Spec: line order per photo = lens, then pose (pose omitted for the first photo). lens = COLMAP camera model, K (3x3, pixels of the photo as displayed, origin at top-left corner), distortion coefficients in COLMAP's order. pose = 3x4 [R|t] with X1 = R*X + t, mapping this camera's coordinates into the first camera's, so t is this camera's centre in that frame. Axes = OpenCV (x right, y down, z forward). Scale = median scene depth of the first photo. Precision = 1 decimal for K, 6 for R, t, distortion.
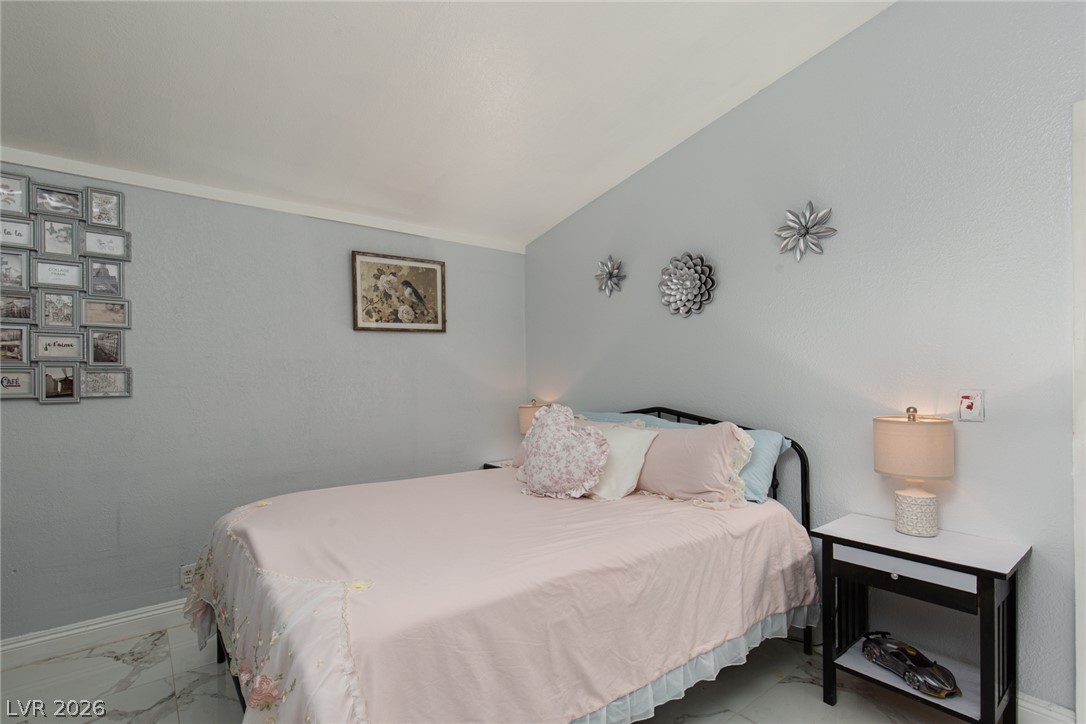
lens RADIAL K [[505.6, 0, 537.1], [0, 505.6, 370.1], [0, 0, 1]] dist [0.013008, -0.001389]
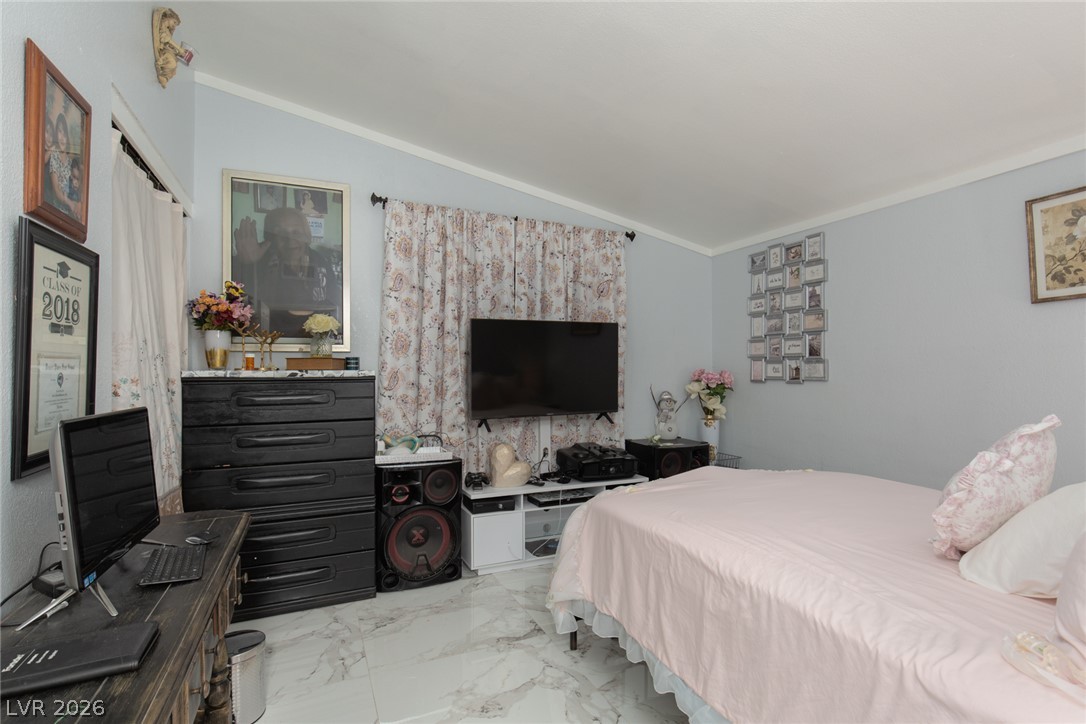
lens RADIAL K [[555.4, 0, 541.3], [0, 555.4, 360.1], [0, 0, 1]] dist [0.001955, 0.000173]
pose [[-0.257686, -0.010373, -0.966173, 0.835791], [0.021251, 0.999640, -0.016400, 0.005404], [0.965995, -0.024759, -0.257373, 0.653712]]
